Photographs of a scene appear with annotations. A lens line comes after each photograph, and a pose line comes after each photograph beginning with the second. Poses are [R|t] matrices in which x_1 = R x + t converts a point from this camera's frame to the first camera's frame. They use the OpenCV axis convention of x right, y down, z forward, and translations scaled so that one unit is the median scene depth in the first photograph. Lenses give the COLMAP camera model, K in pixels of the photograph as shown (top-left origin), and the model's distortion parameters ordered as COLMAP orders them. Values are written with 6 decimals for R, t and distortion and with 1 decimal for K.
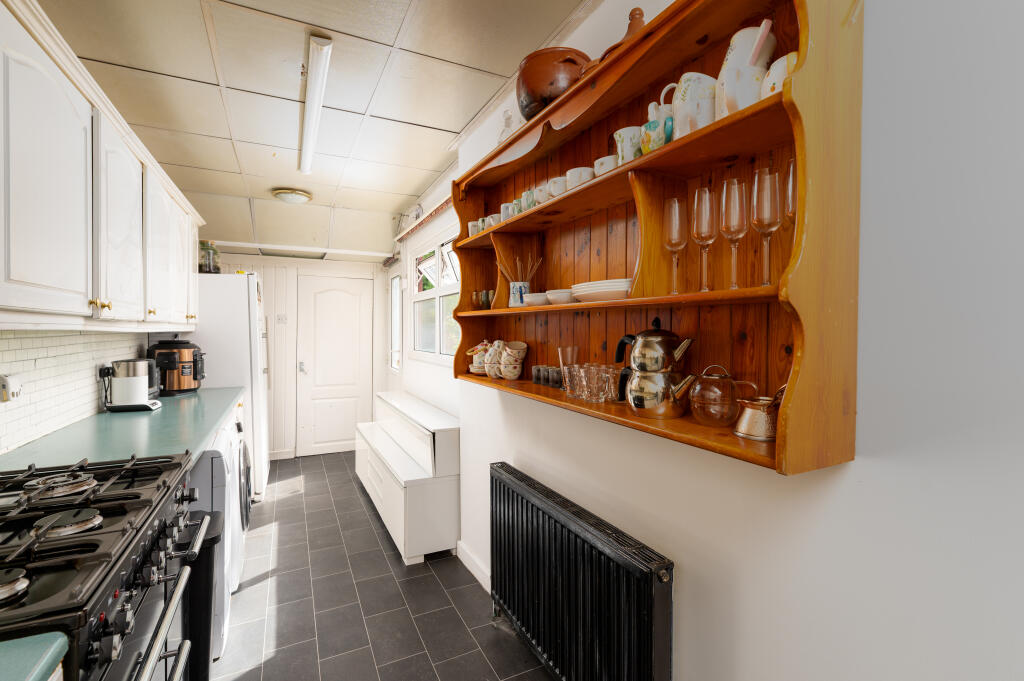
lens RADIAL K [[466.4, 0, 509.4], [0, 466.4, 329.7], [0, 0, 1]] dist [0.009047, -0.000613]
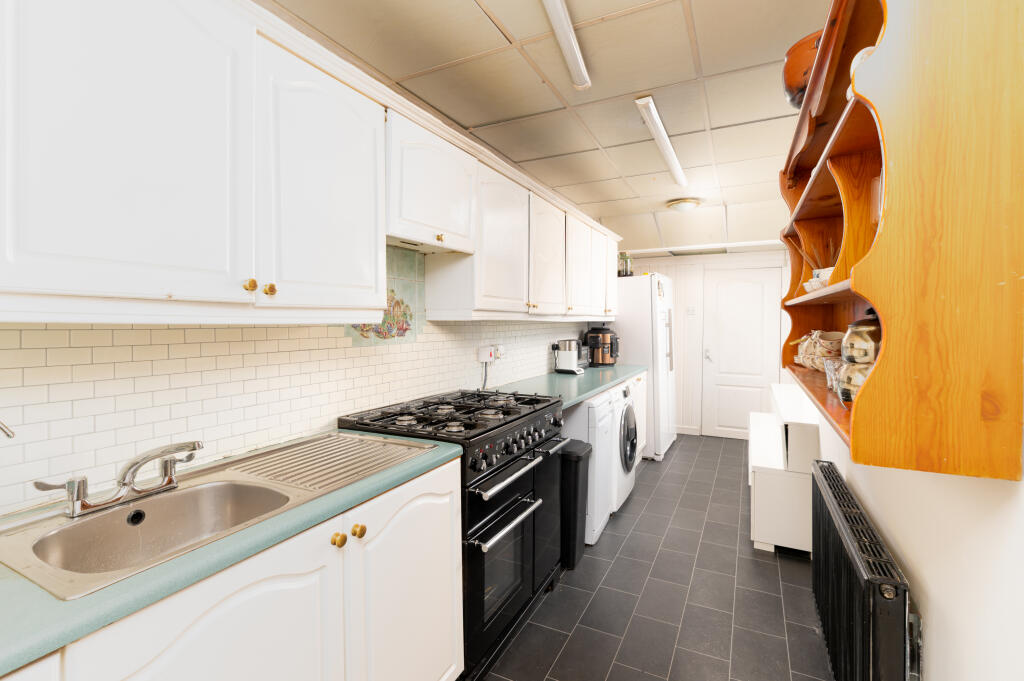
lens RADIAL K [[470.3, 0, 499.2], [0, 470.3, 316.0], [0, 0, 1]] dist [0.000119, 0.000012]
pose [[0.583854, -0.008057, -0.811819, 0.259859], [0.001083, 0.999958, -0.009146, 0.000745], [0.811858, 0.004461, 0.583838, -0.057826]]
